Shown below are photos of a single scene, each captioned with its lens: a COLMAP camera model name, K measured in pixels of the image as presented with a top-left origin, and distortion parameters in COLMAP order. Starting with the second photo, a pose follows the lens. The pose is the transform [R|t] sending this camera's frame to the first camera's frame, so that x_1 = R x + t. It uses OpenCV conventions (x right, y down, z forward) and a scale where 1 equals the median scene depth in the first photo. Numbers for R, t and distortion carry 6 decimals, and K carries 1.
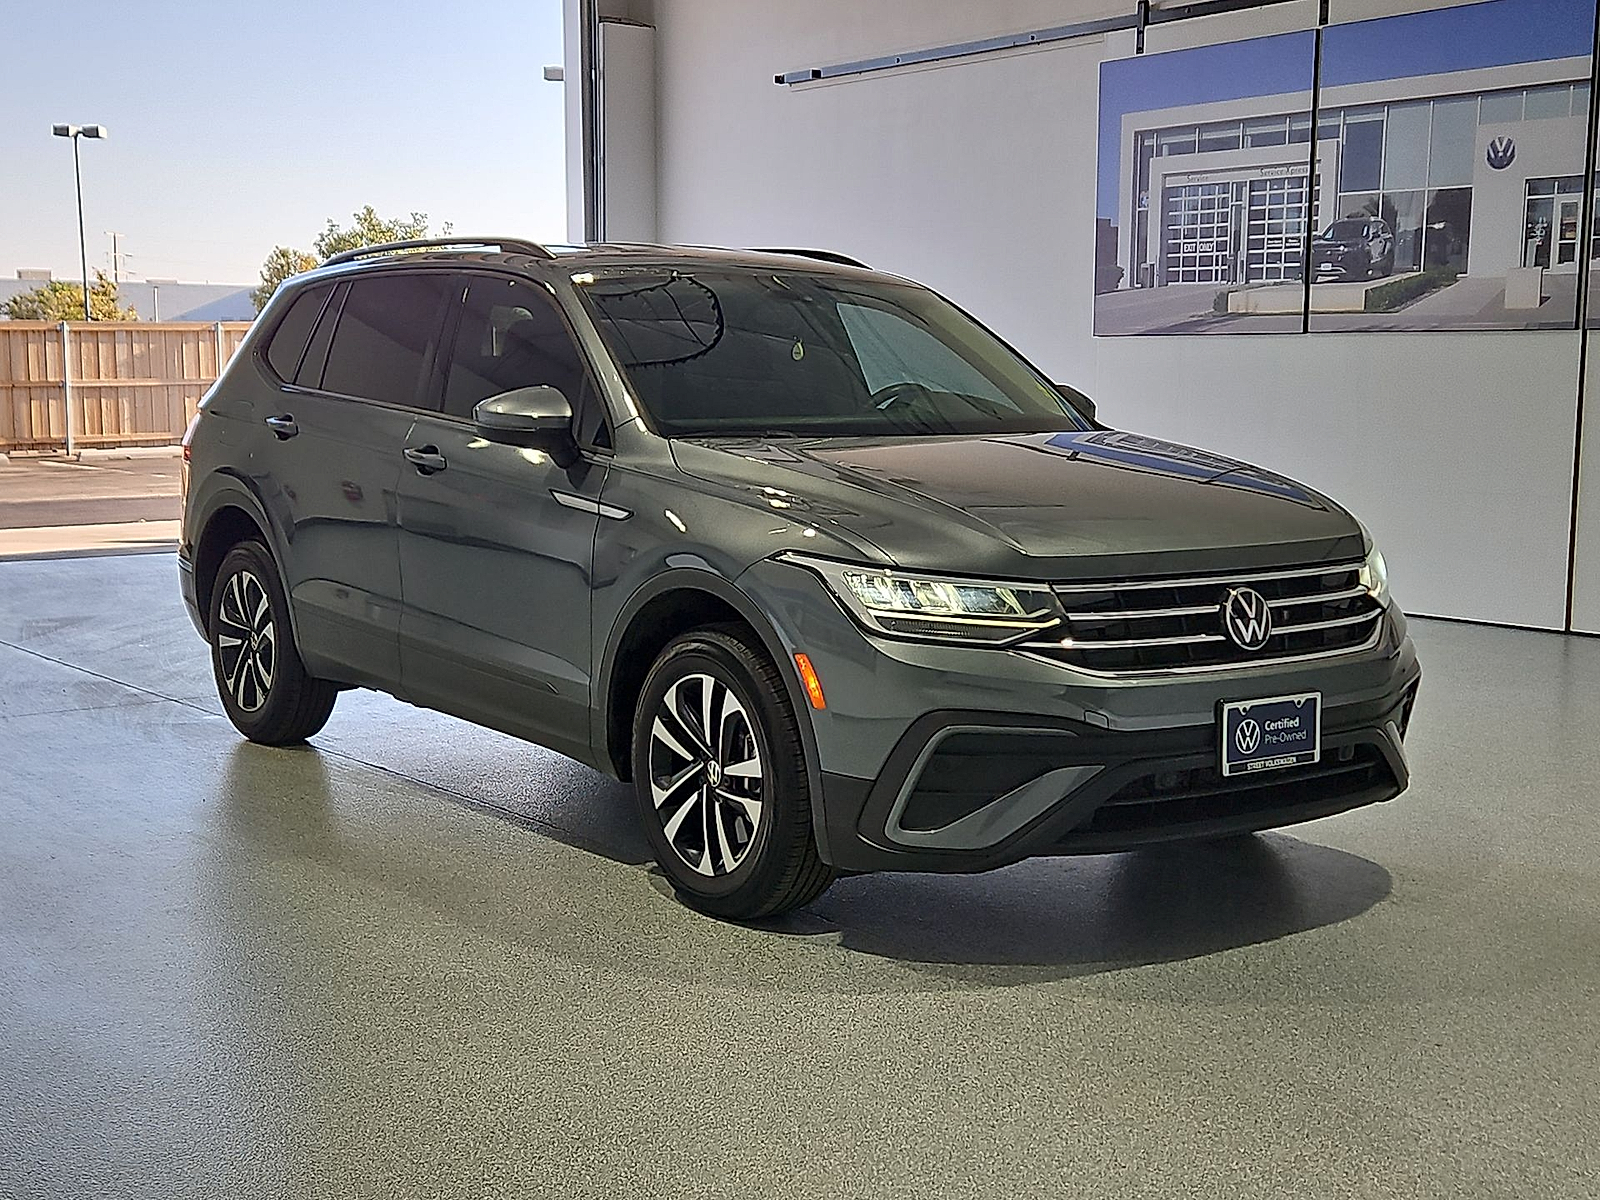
lens RADIAL K [[1912.8, 0, 804.1], [0, 1912.8, 629.6], [0, 0, 1]] dist [0.113016, 0.275086]
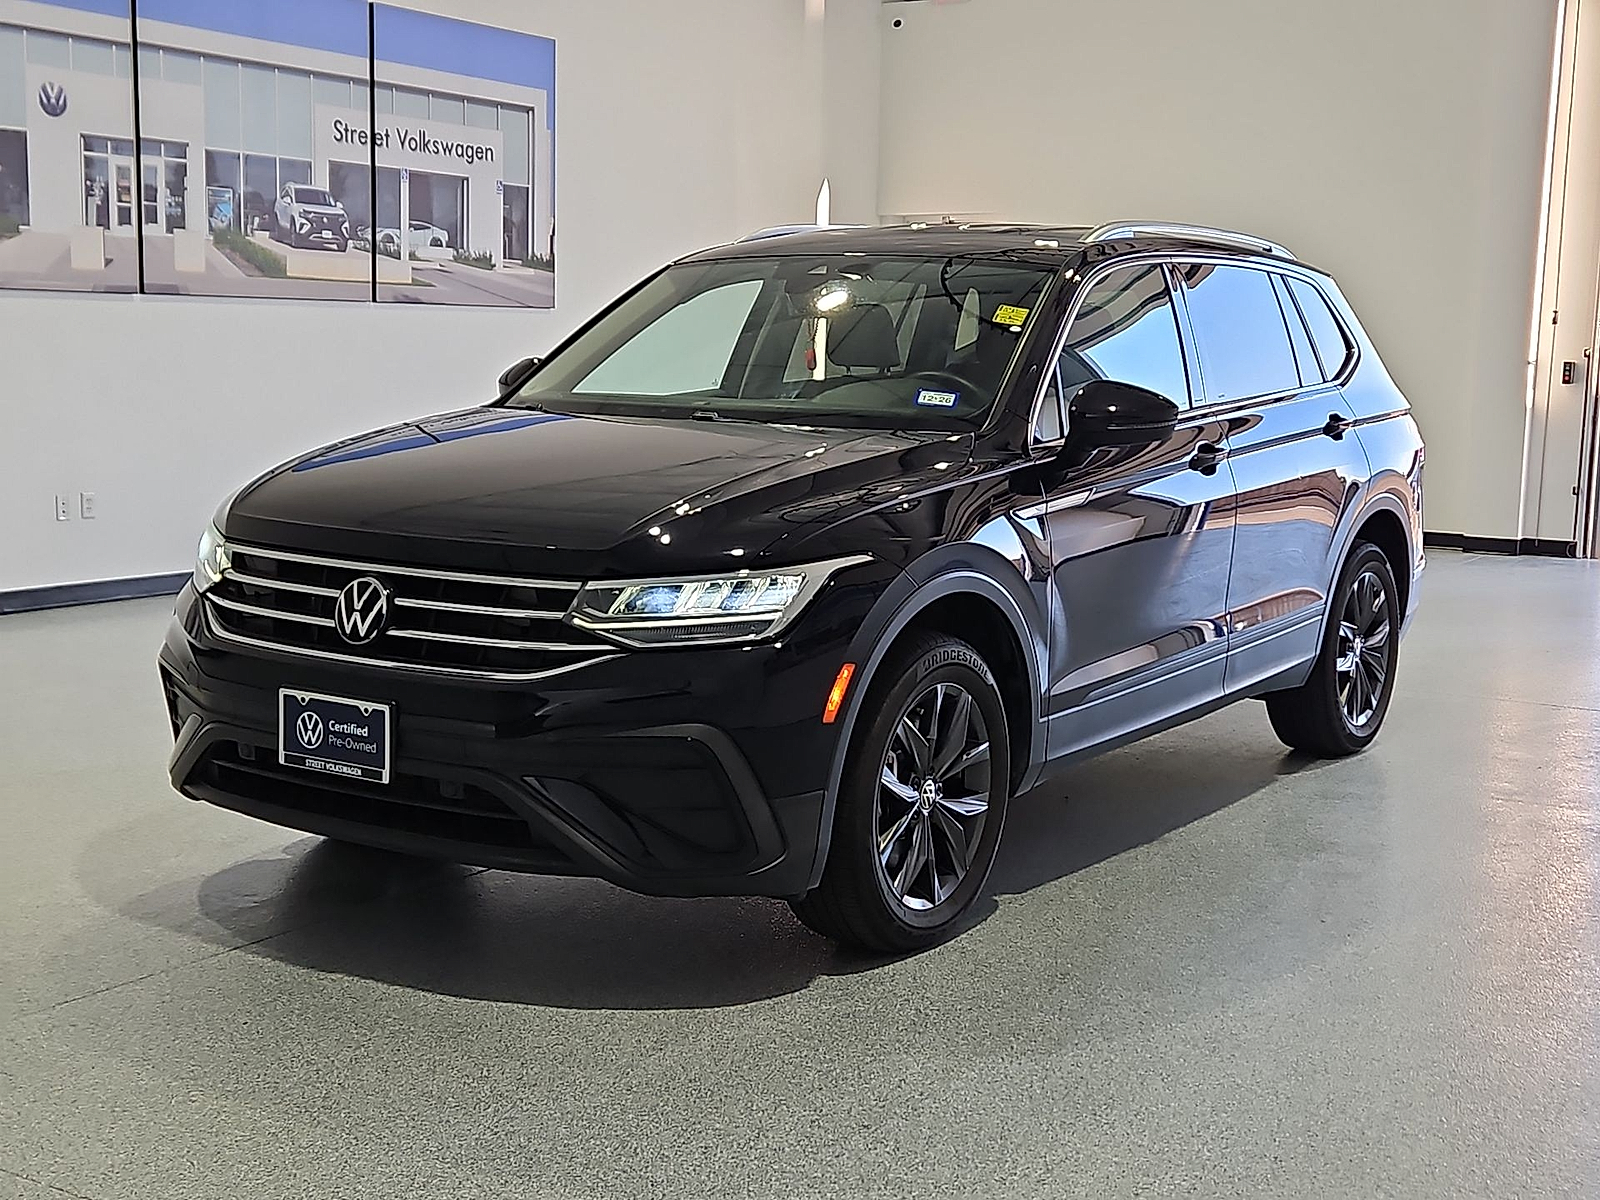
lens RADIAL K [[1912.8, 0, 804.1], [0, 1912.8, 629.6], [0, 0, 1]] dist [0.113016, 0.275086]
pose [[0.372114, 0.143113, -0.917088, 0.418172], [-0.134413, 0.985936, 0.099317, -0.042219], [0.918403, 0.086312, 0.386117, 0.303393]]
